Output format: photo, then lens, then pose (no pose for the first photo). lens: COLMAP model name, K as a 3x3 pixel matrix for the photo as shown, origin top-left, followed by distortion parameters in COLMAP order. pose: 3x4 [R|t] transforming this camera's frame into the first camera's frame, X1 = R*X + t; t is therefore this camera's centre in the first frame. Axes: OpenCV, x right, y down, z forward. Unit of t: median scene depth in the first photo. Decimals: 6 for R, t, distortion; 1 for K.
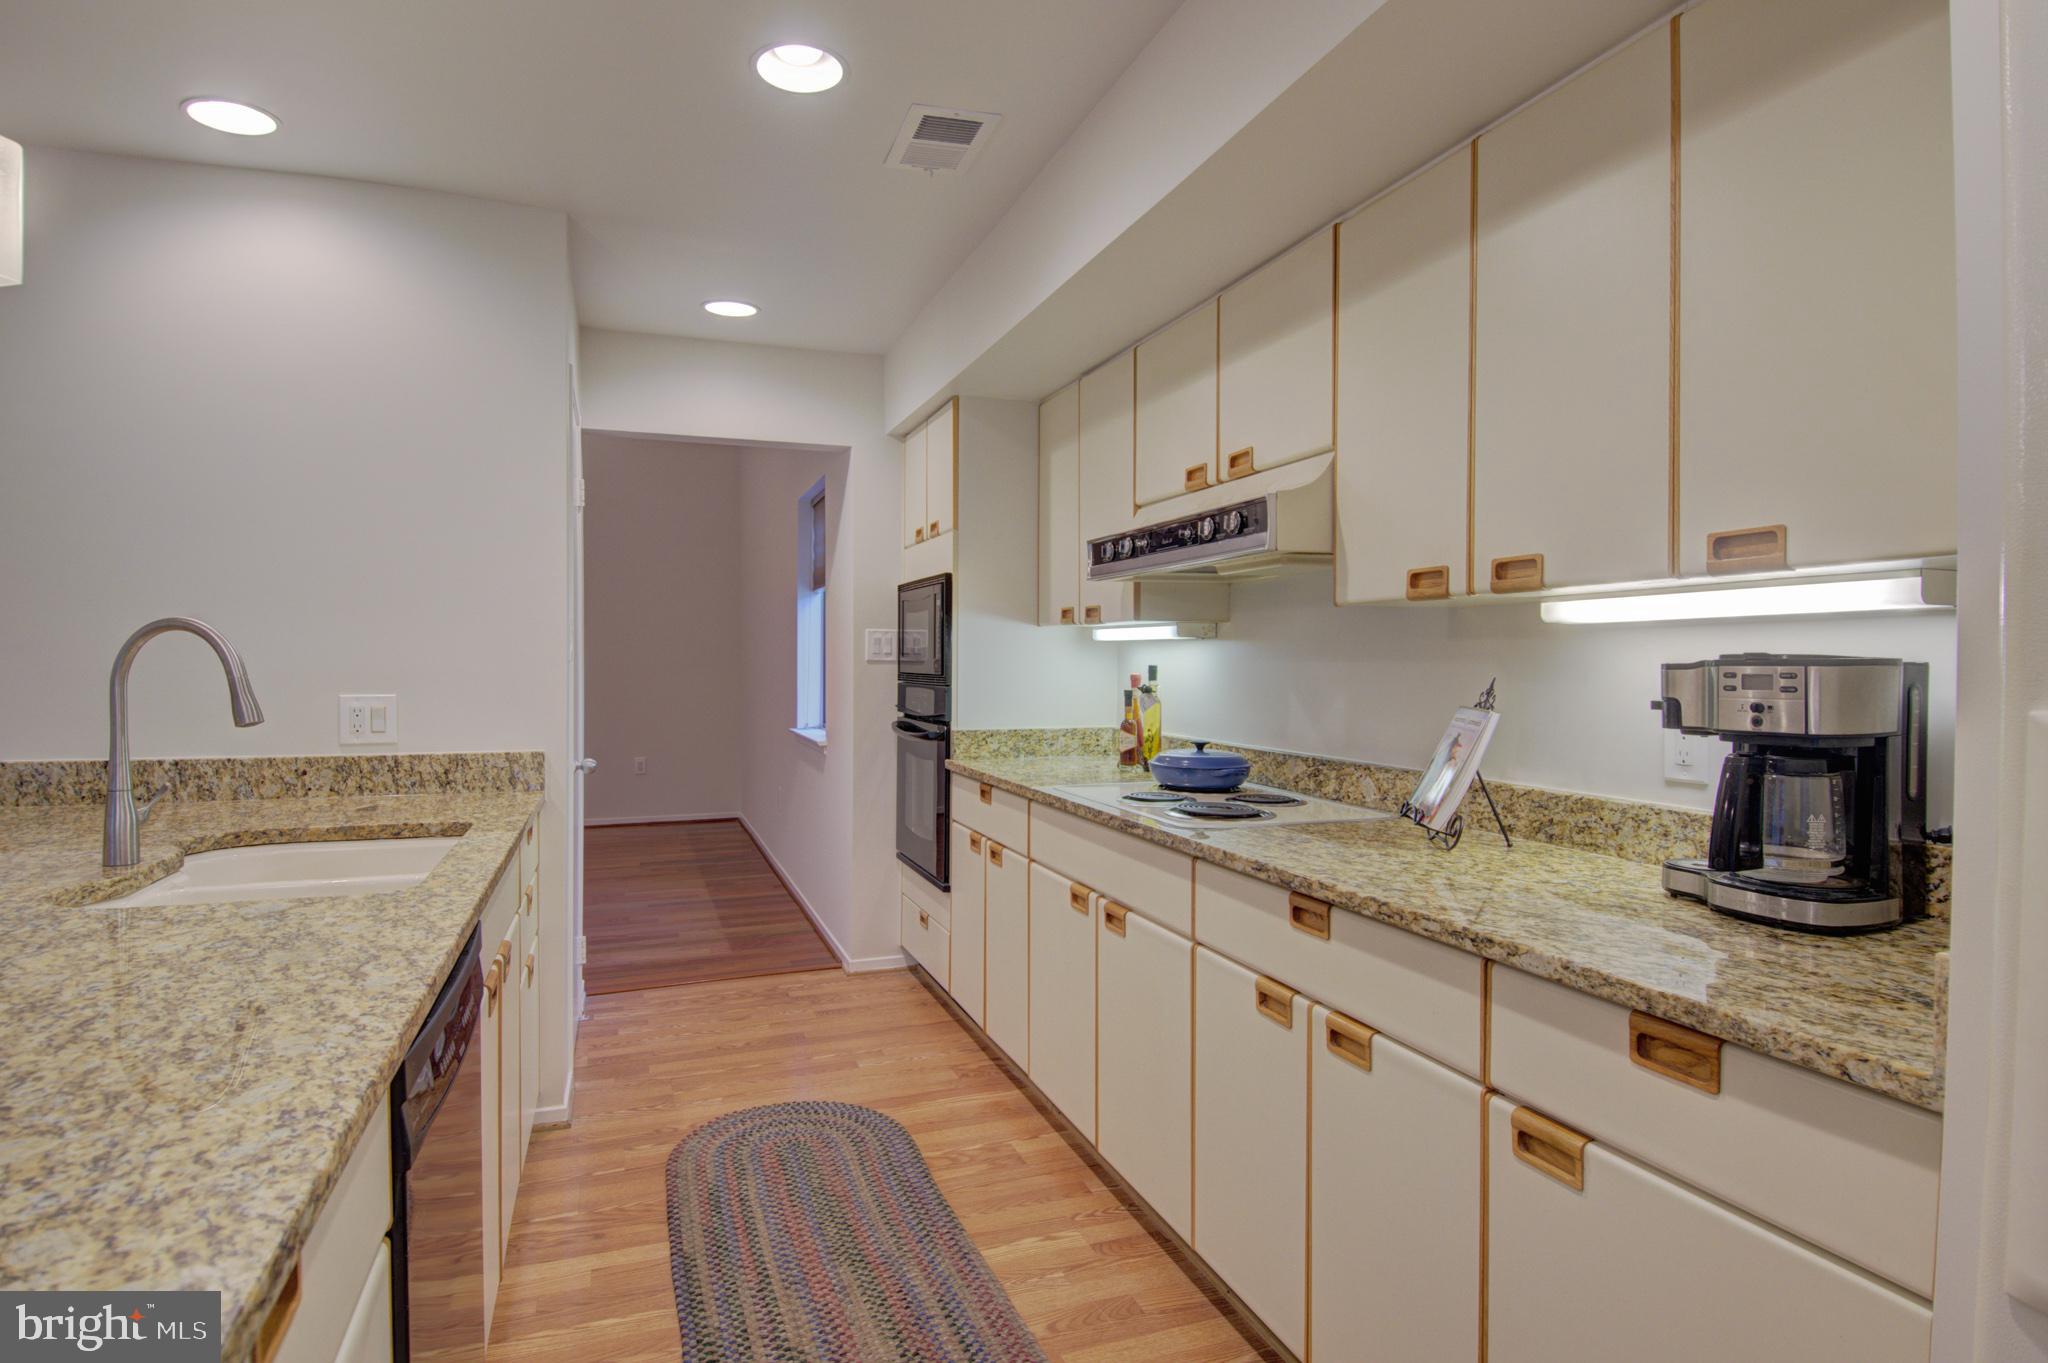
lens RADIAL K [[1088.3, 0, 1024.0], [0, 1088.3, 681.5], [0, 0, 1]] dist [0.021021, -0.001818]
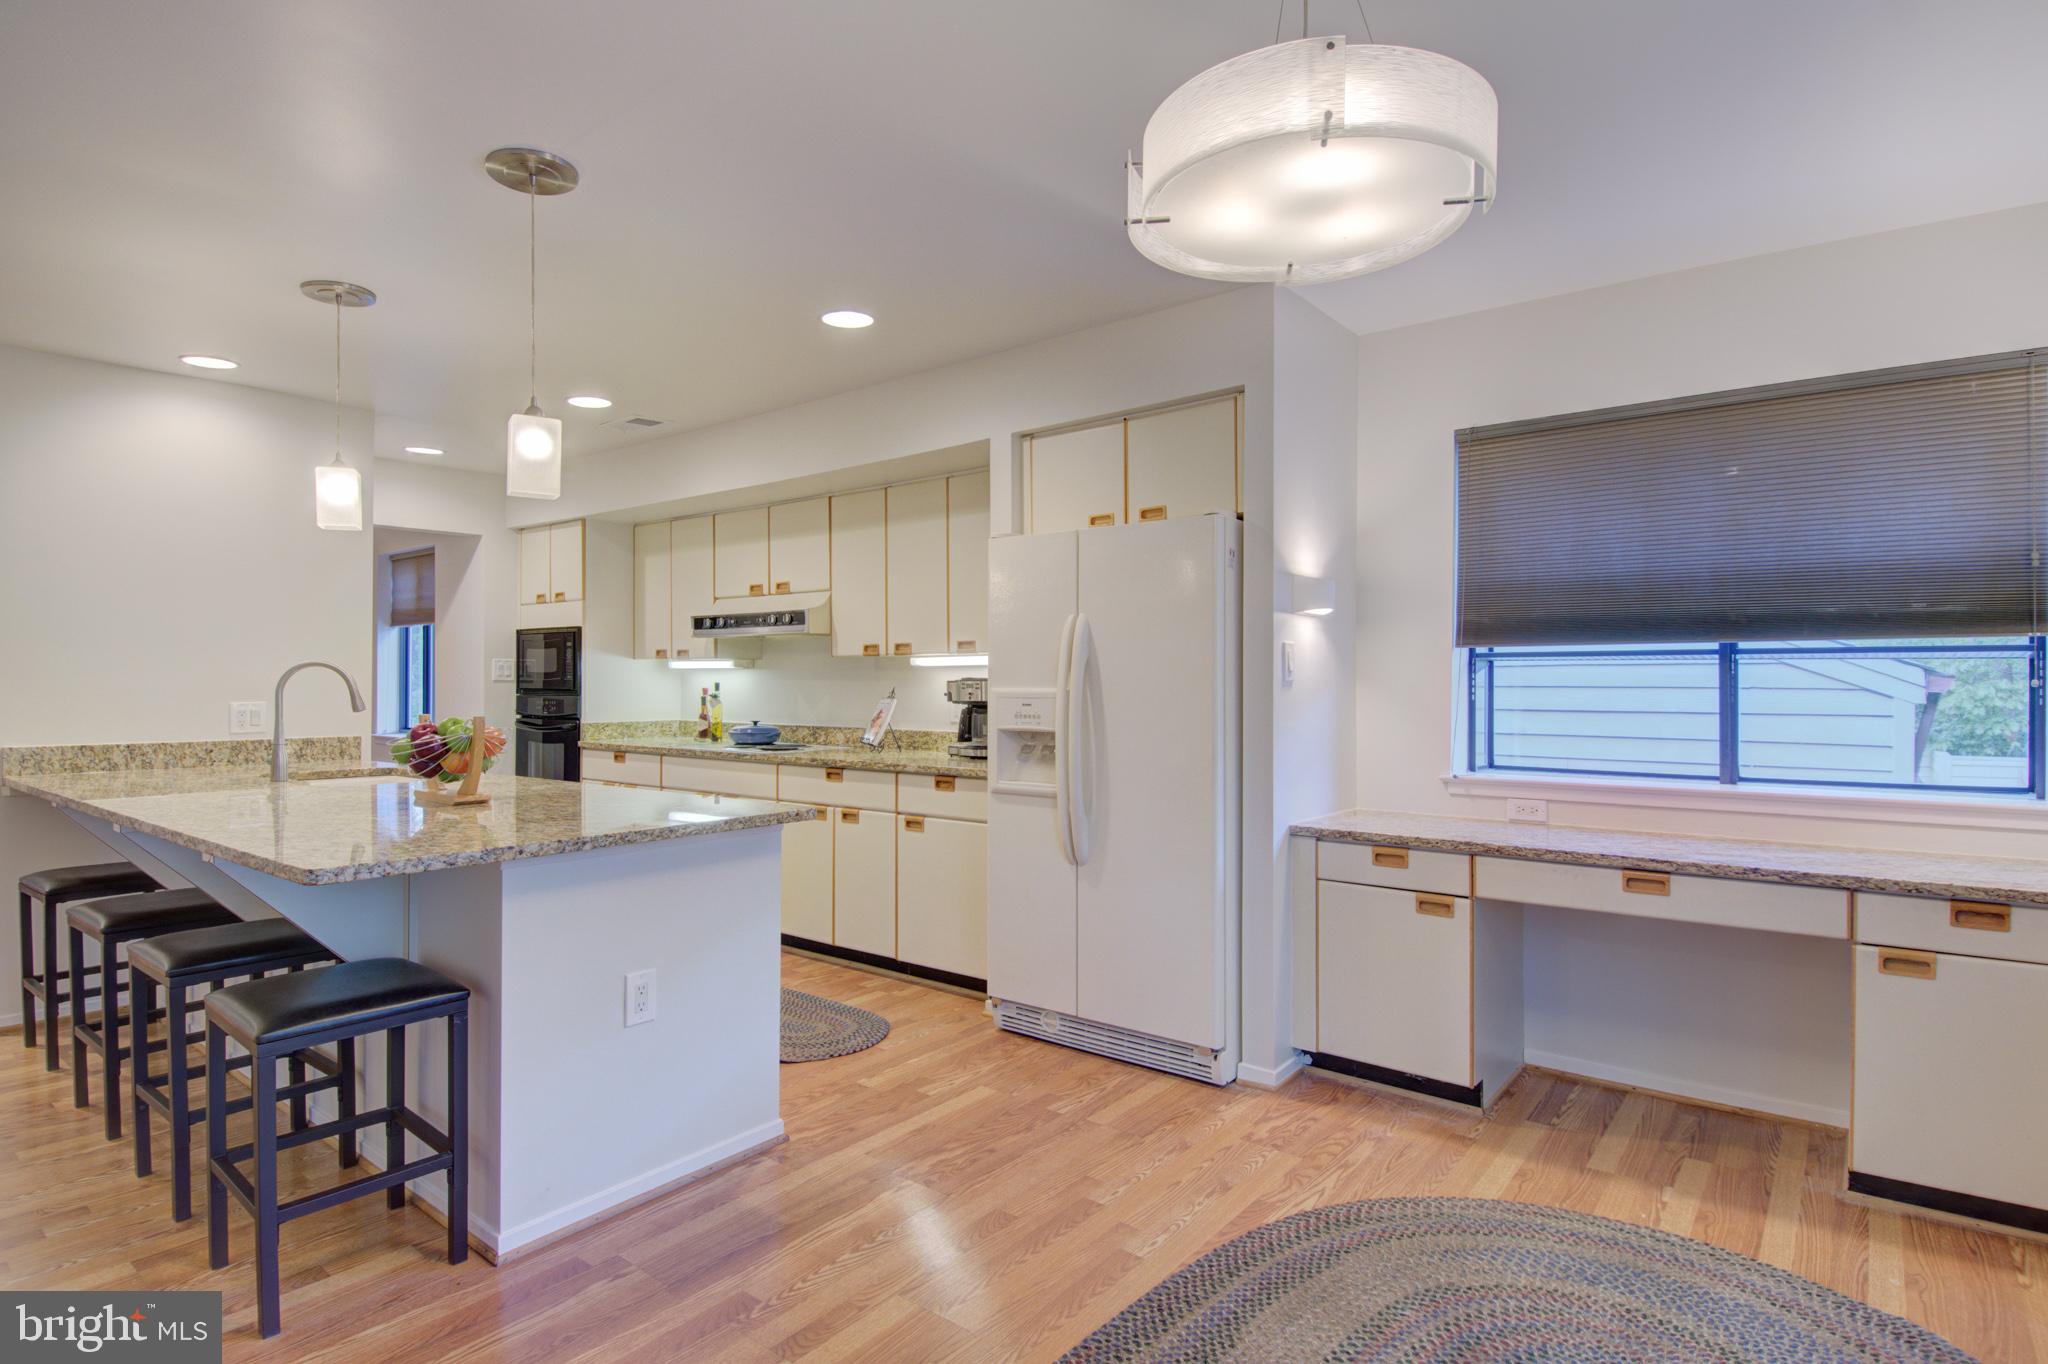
lens RADIAL K [[1088.3, 0, 1024.0], [0, 1088.3, 682.0], [0, 0, 1]] dist [0.021021, -0.001818]
pose [[0.853008, -0.003320, 0.521887, -0.506202], [0.012255, 0.999831, -0.013670, 0.019674], [-0.521754, 0.018056, 0.852905, -1.052762]]
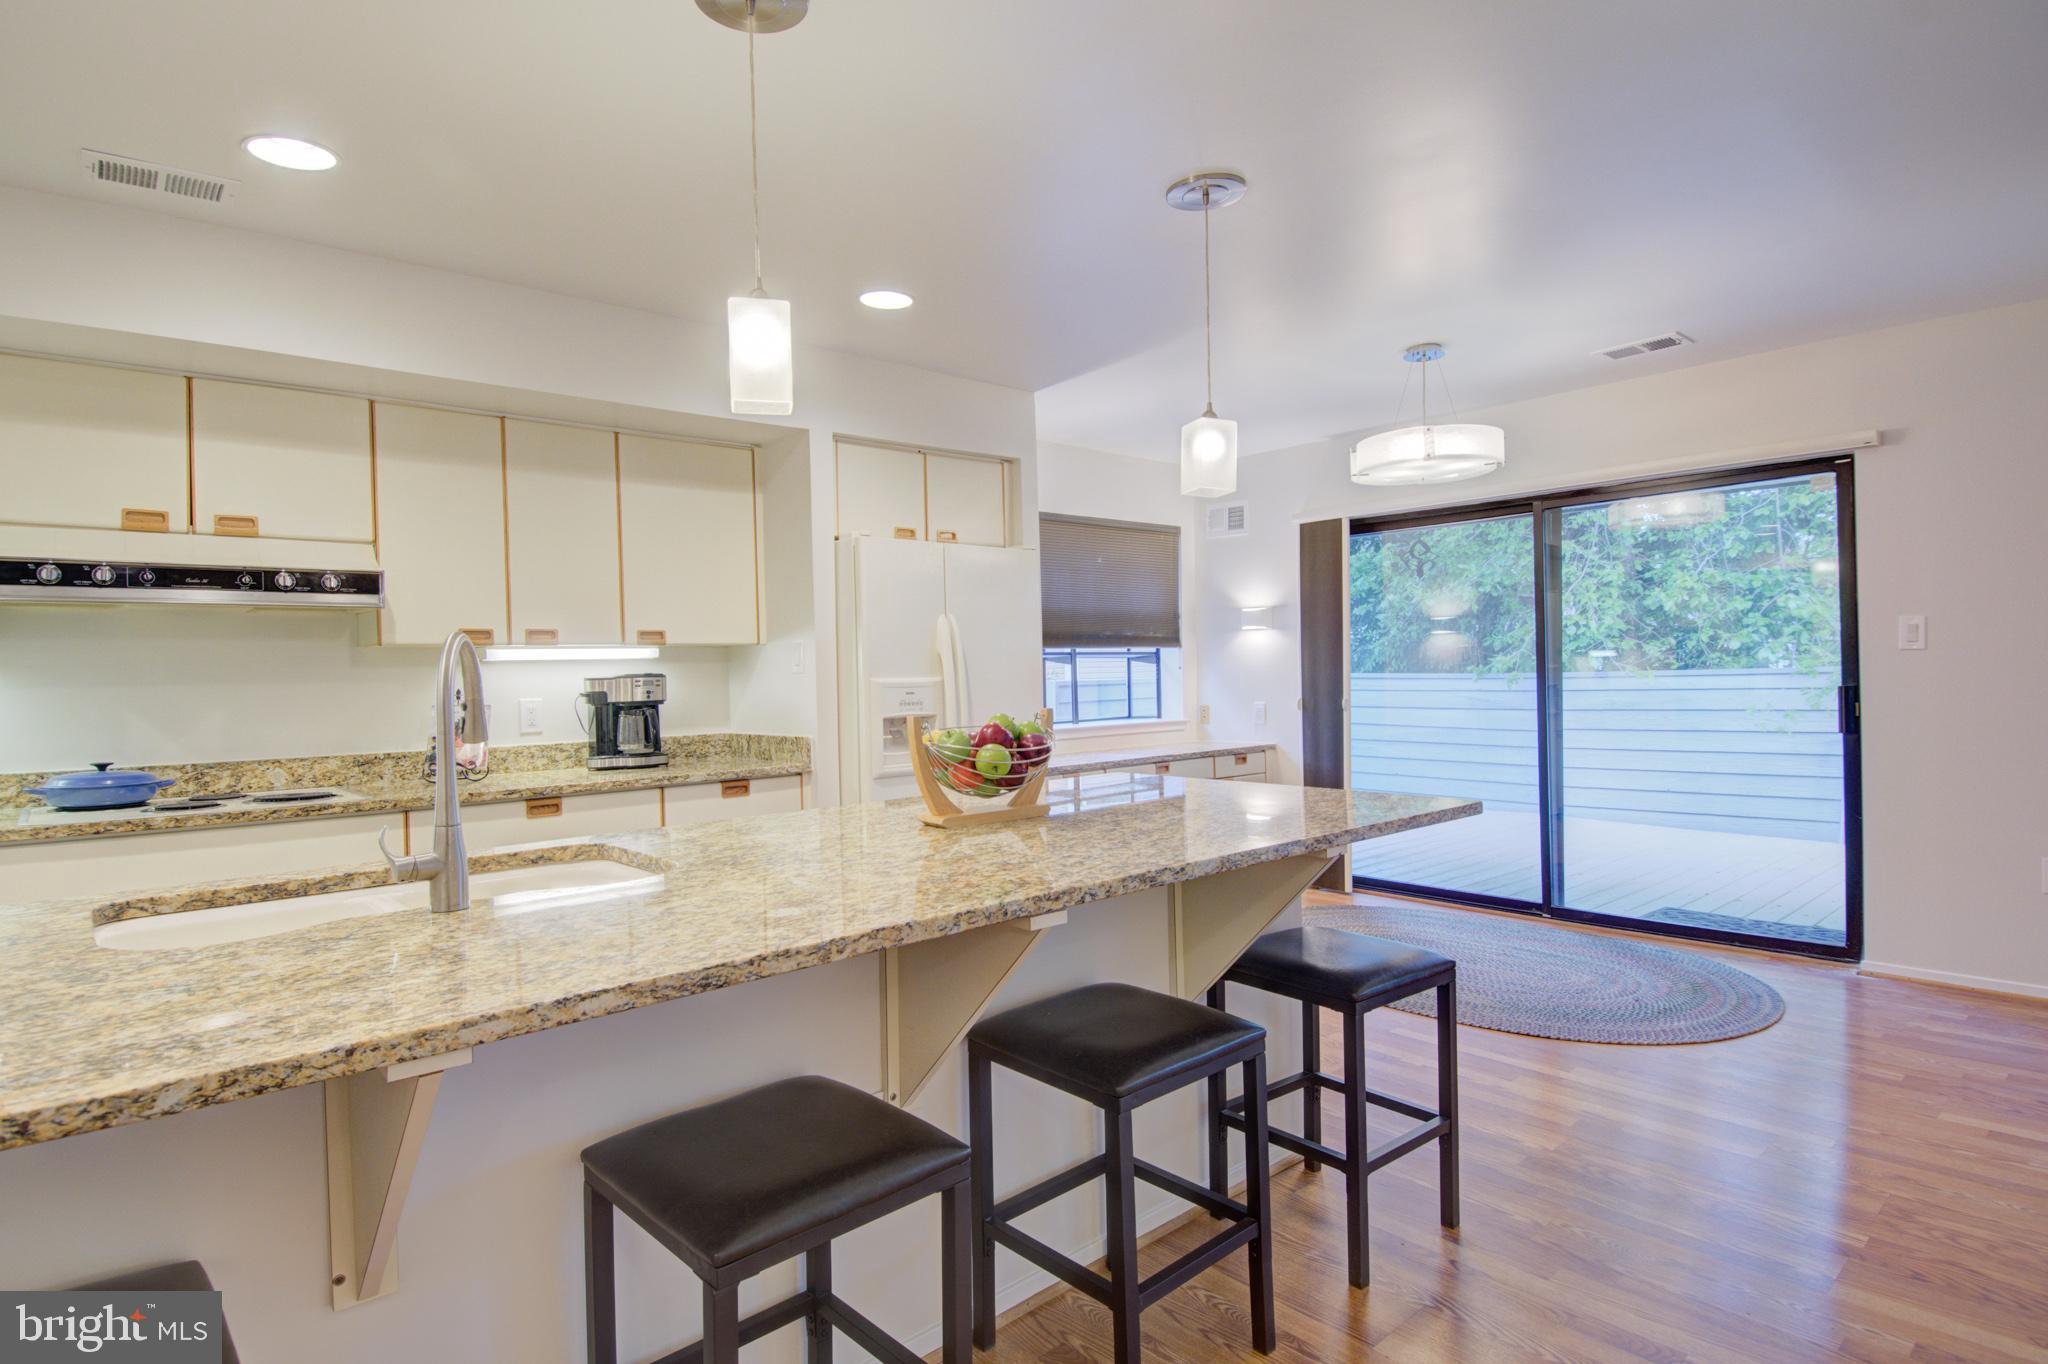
lens RADIAL K [[1088.3, 0, 1024.0], [0, 1088.3, 682.0], [0, 0, 1]] dist [0.021021, -0.001818]
pose [[-0.388970, -0.005704, 0.921233, -1.293339], [0.035721, 0.999135, 0.021269, -0.015800], [-0.920557, 0.041180, -0.388430, 0.657314]]
